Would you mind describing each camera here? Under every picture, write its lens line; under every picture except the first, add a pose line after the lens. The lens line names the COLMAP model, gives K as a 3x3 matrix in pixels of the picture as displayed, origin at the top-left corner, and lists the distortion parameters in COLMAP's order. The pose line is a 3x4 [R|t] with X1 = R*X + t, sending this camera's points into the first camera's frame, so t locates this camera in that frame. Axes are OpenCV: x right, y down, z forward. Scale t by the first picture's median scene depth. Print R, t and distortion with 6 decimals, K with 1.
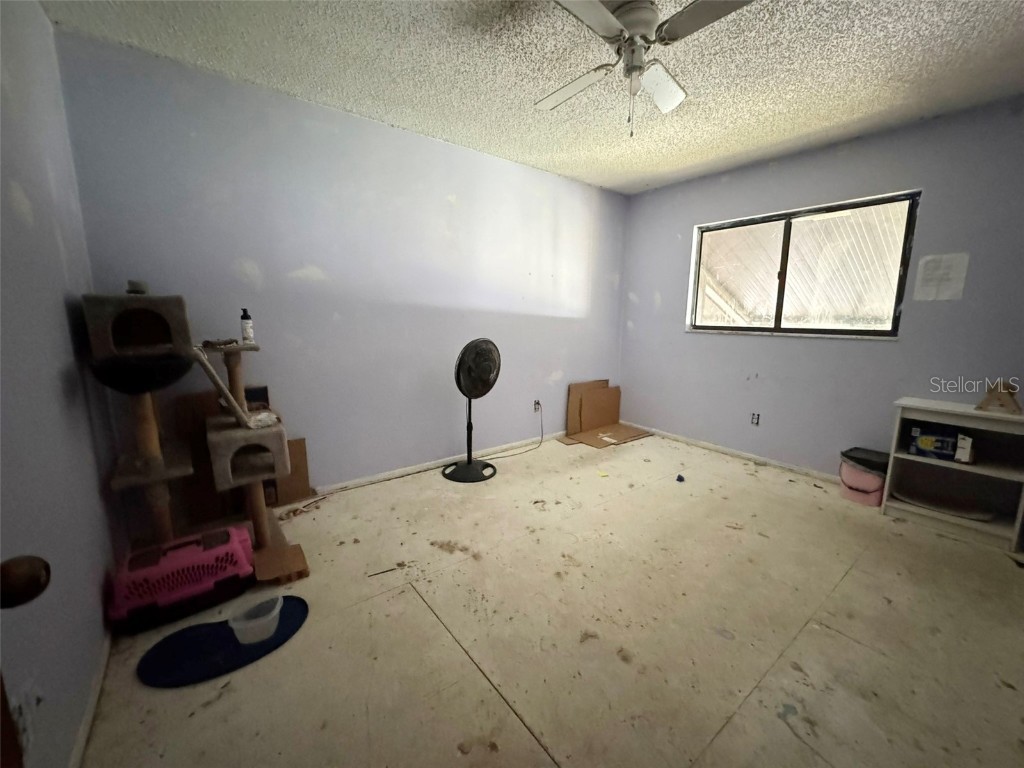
lens RADIAL K [[411.0, 0, 513.5], [0, 411.0, 383.8], [0, 0, 1]] dist [0.012985, 0.000083]
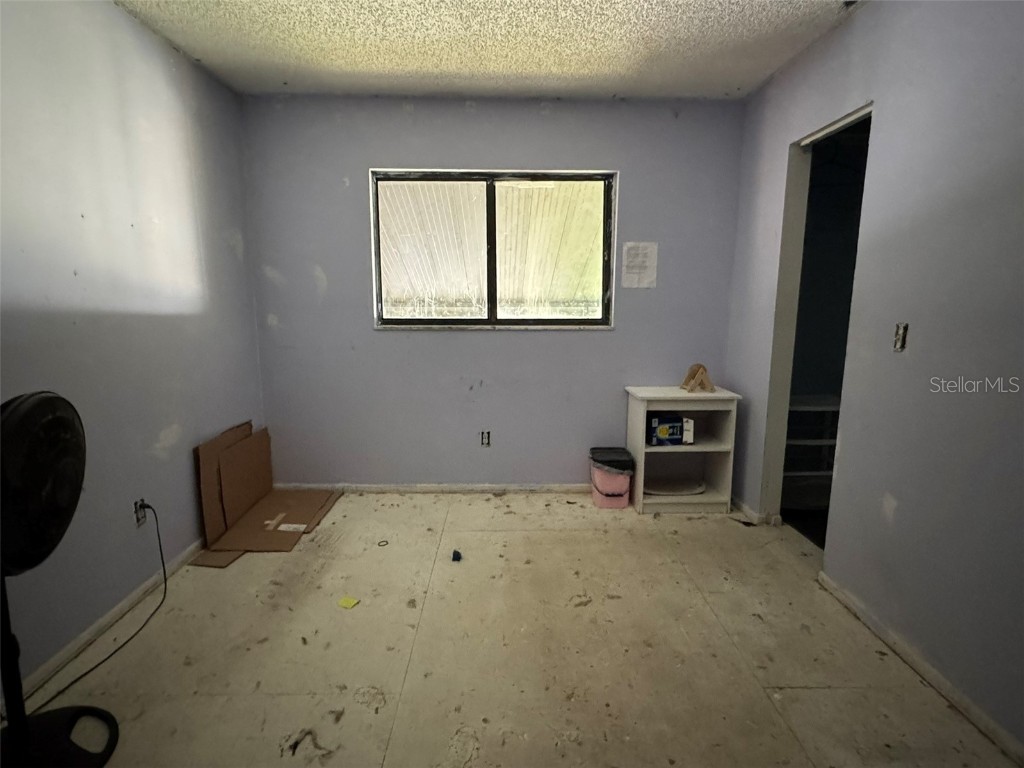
lens RADIAL K [[538.9, 0, 515.8], [0, 538.9, 385.9], [0, 0, 1]] dist [-0.002852, 0.001592]
pose [[0.607196, -0.142782, 0.781618, -0.170779], [0.138847, 0.987652, 0.072556, -0.087209], [-0.782326, 0.064469, 0.619523, 0.379306]]
